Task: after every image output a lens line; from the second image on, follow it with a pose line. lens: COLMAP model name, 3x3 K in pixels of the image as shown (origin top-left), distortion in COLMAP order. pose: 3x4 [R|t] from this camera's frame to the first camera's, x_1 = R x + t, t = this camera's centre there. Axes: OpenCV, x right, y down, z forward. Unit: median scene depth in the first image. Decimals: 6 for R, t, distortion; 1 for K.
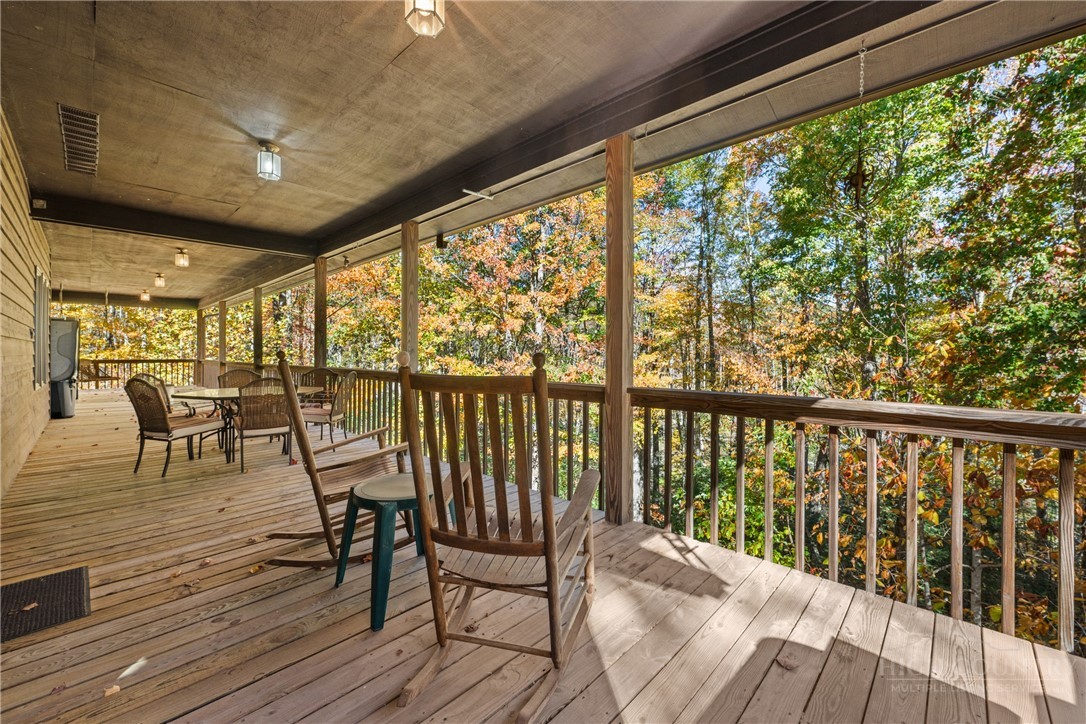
lens RADIAL K [[436.7, 0, 543.6], [0, 436.7, 357.6], [0, 0, 1]] dist [-0.003824, -0.000690]
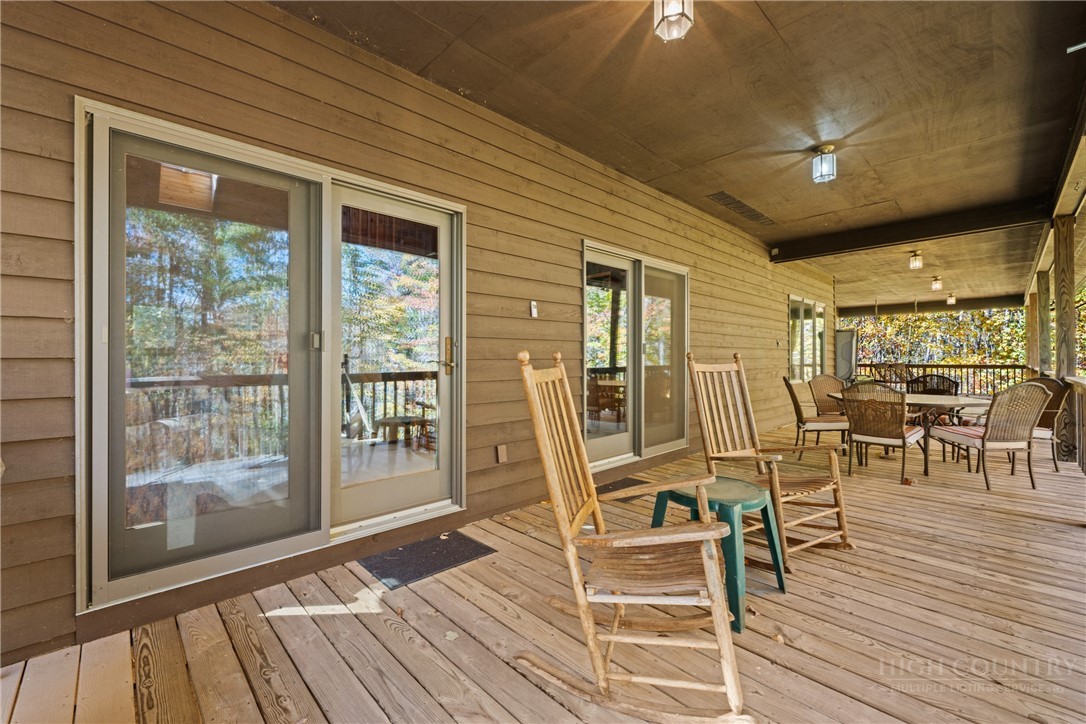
lens RADIAL K [[446.7, 0, 543.7], [0, 446.7, 359.0], [0, 0, 1]] dist [0.001030, 0.000107]
pose [[-0.043112, 0.000615, -0.999070, 0.255384], [-0.006923, 0.999976, 0.000915, -0.004471], [0.999046, 0.006956, -0.043107, 0.265437]]
